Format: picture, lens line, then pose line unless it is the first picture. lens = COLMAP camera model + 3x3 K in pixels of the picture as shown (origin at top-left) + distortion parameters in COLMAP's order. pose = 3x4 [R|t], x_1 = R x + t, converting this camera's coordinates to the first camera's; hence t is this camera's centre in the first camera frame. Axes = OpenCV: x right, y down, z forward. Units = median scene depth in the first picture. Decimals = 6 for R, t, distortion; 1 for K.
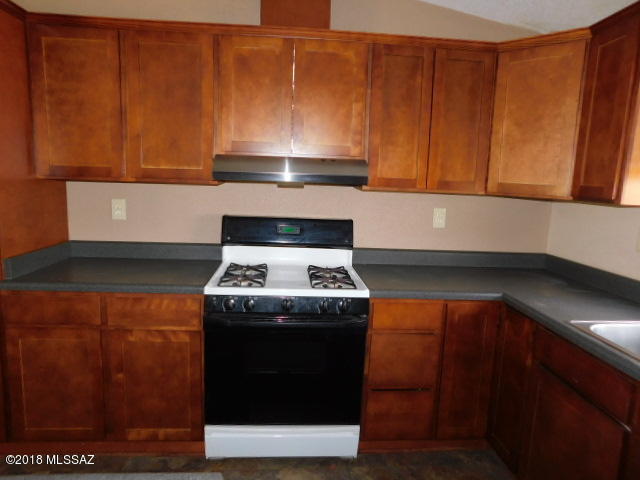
lens RADIAL K [[432.8, 0, 320.0], [0, 432.8, 240.0], [0, 0, 1]] dist [-0.042277, 0.002048]
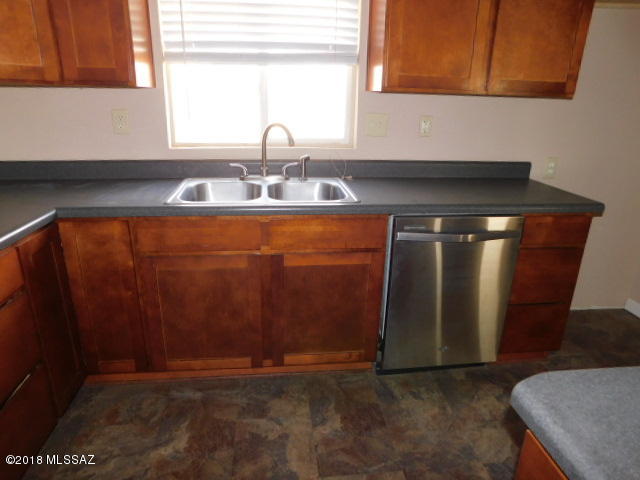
lens RADIAL K [[422.0, 0, 344.1], [0, 422.0, 240.3], [0, 0, 1]] dist [-0.034727, 0.001717]
pose [[-0.075801, -0.372039, 0.925117, -0.366231], [0.133814, 0.915598, 0.379176, -0.046199], [-0.988103, 0.152535, -0.019619, 0.485845]]
